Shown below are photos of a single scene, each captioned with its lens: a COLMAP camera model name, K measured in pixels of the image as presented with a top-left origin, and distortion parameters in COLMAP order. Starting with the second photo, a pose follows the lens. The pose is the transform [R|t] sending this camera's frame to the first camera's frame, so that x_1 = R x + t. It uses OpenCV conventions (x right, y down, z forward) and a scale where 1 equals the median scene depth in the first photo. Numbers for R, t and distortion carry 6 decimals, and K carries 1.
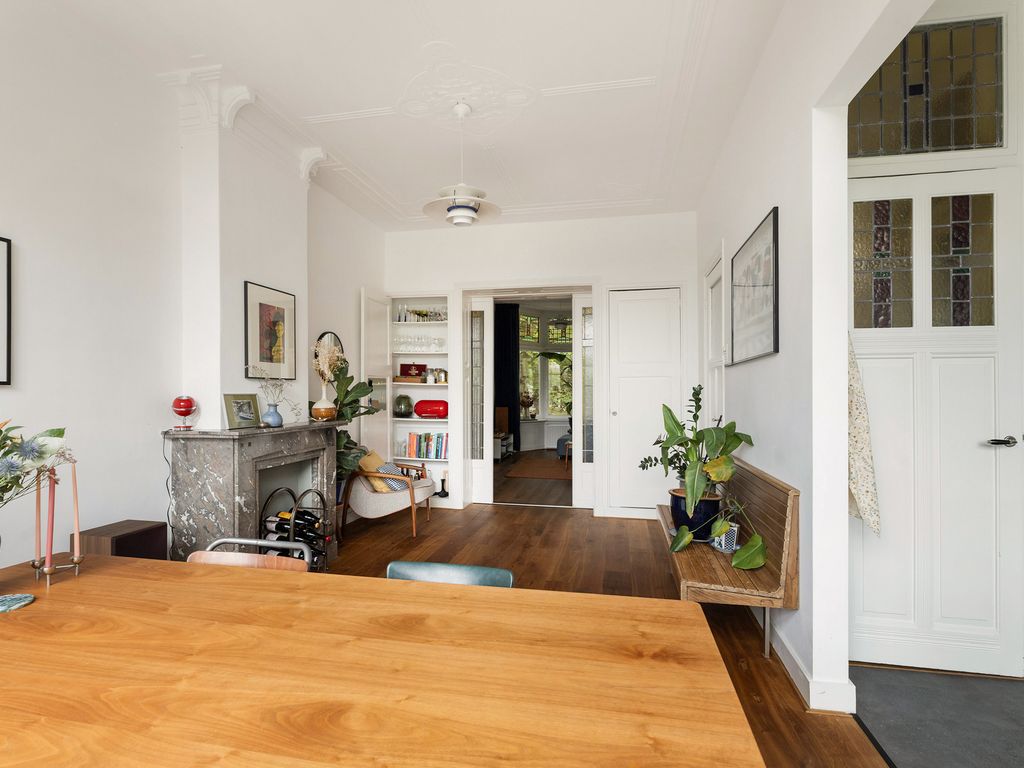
lens RADIAL K [[495.8, 0, 512.0], [0, 495.8, 384.0], [0, 0, 1]] dist [-0.000044, -0.000010]
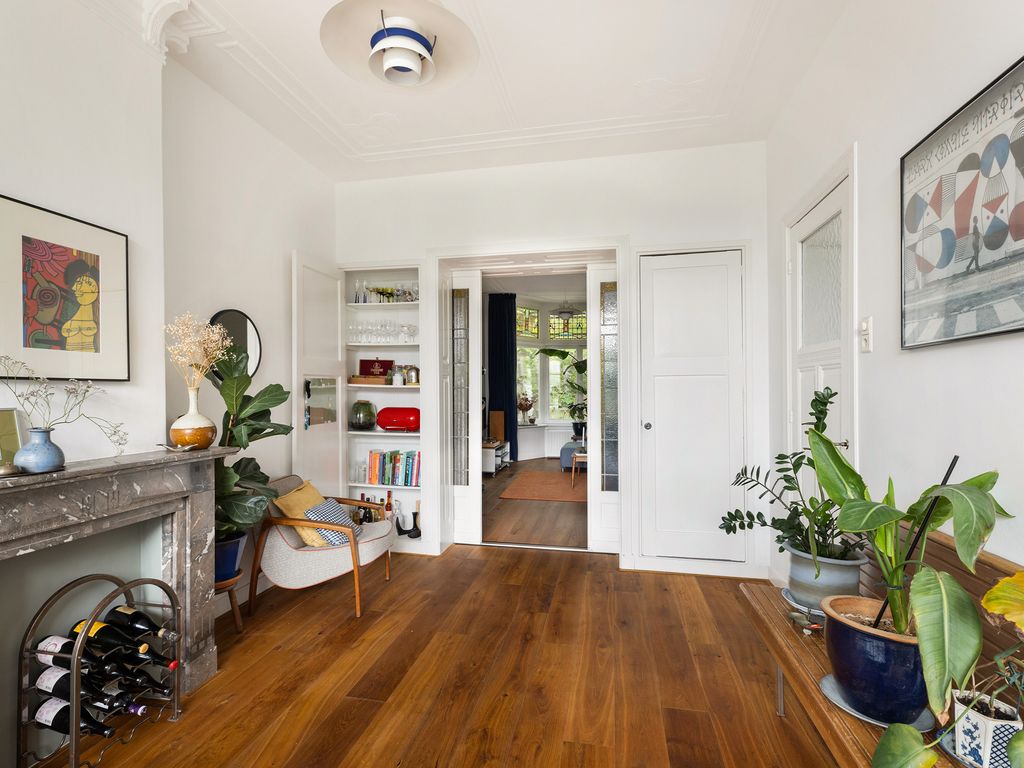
lens RADIAL K [[465.8, 0, 512.0], [0, 465.8, 384.0], [0, 0, 1]] dist [0.000102, 0.000021]
pose [[0.999987, -0.003101, 0.004114, 0.005948], [0.003101, 0.999995, 0.000014, -0.002347], [-0.004114, -0.000001, 0.999992, 0.296924]]
